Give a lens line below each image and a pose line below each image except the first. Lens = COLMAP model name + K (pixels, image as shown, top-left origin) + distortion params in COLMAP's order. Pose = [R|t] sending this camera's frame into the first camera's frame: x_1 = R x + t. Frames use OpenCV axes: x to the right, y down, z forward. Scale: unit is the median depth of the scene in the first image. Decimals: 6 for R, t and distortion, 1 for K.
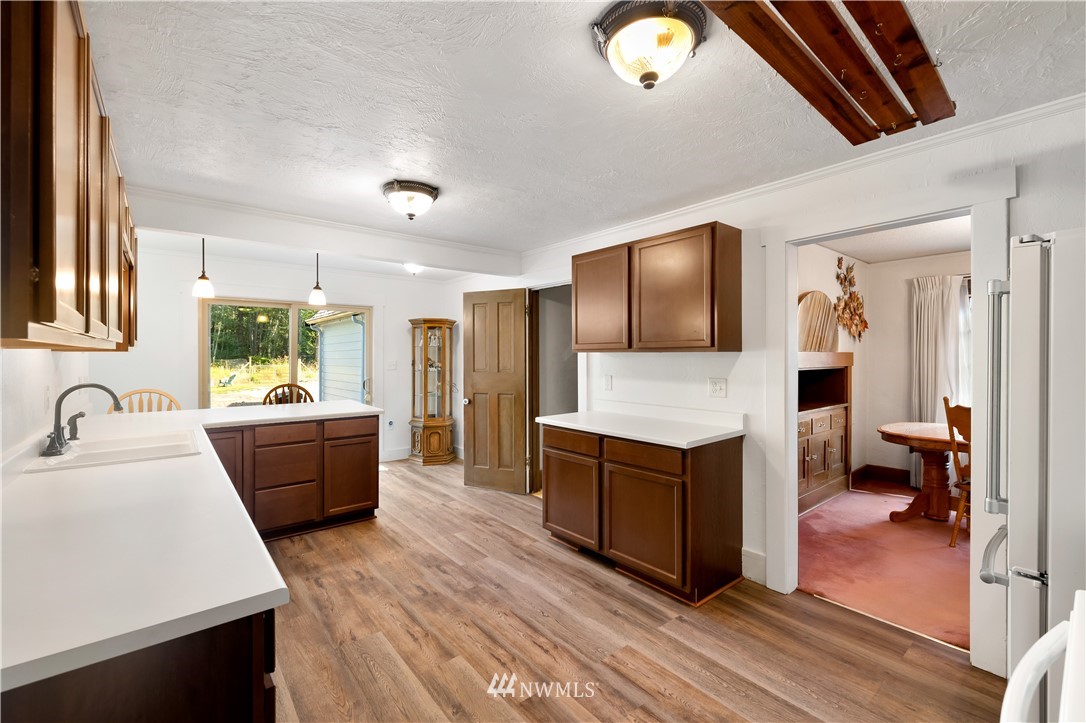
lens RADIAL K [[456.0, 0, 538.3], [0, 456.0, 352.3], [0, 0, 1]] dist [0.002533, -0.000124]
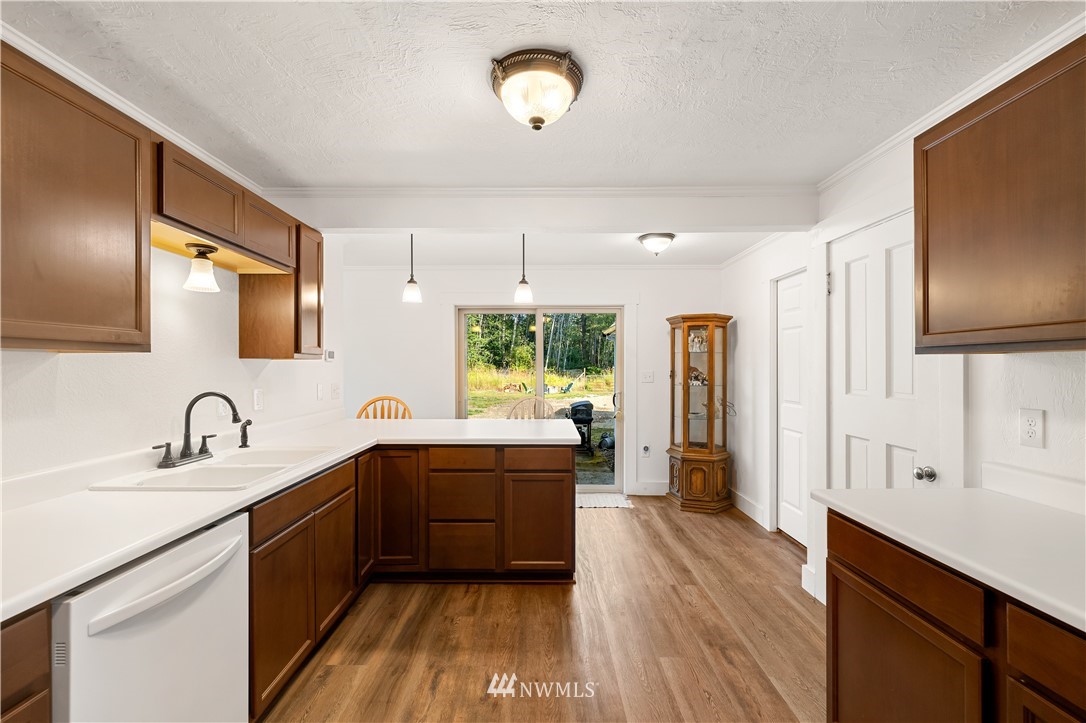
lens RADIAL K [[456.0, 0, 545.4], [0, 456.0, 367.7], [0, 0, 1]] dist [0.002533, -0.000124]
pose [[0.774319, 0.001560, -0.632793, 0.073892], [0.004142, 0.999963, 0.007535, 0.008586], [0.632782, -0.008456, 0.774284, 0.405928]]
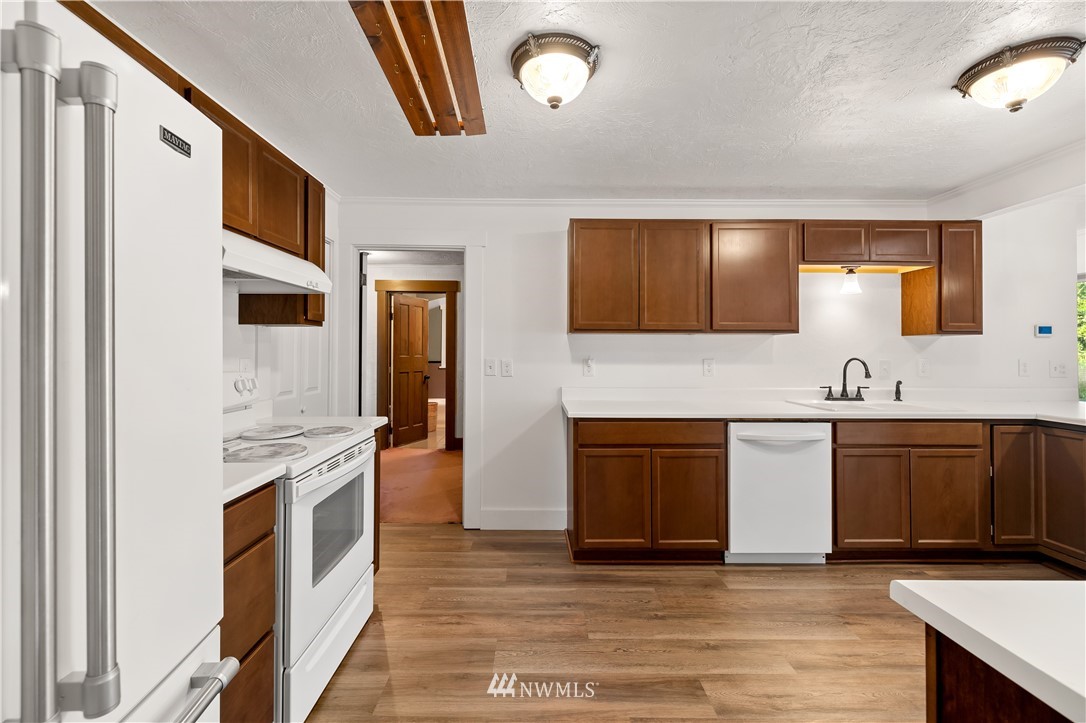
lens RADIAL K [[456.0, 0, 539.1], [0, 456.0, 350.2], [0, 0, 1]] dist [0.002533, -0.000124]
pose [[-0.631191, -0.003169, -0.775621, 0.449185], [0.004671, 0.999958, -0.007887, 0.029594], [0.775613, -0.008601, -0.631150, 0.649968]]
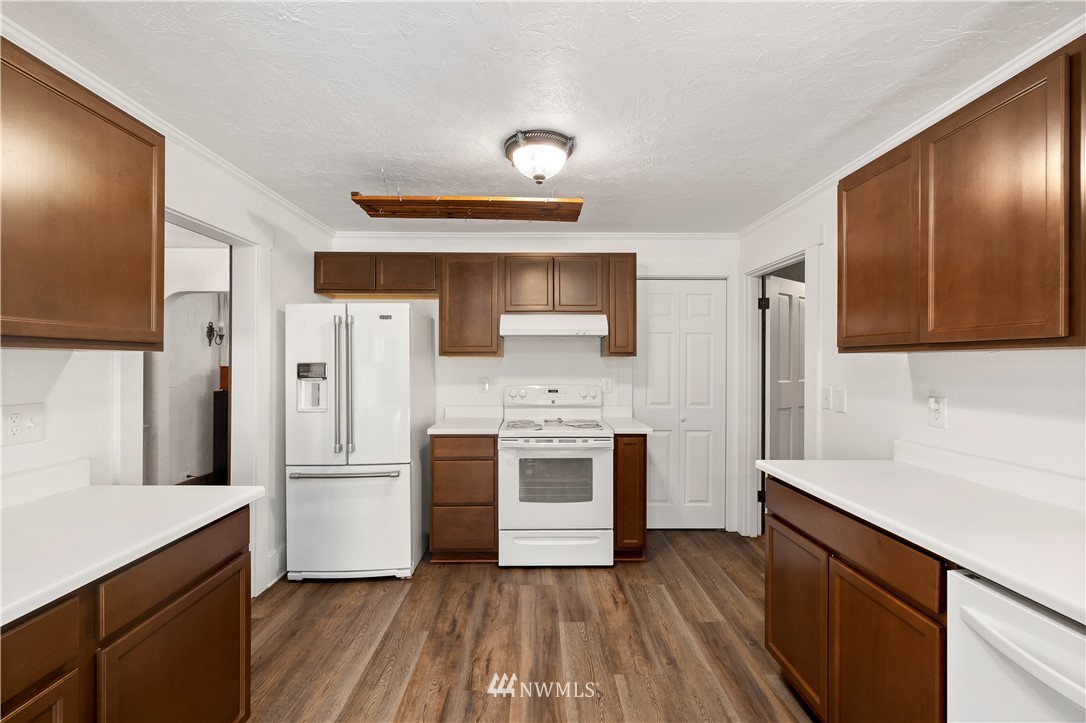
lens RADIAL K [[456.0, 0, 543.8], [0, 456.0, 367.5], [0, 0, 1]] dist [0.002533, -0.000124]
pose [[-0.788811, -0.007328, 0.614592, -0.265423], [-0.007759, 0.999968, 0.001964, 0.010878], [-0.614587, -0.003220, -0.788843, 0.819654]]
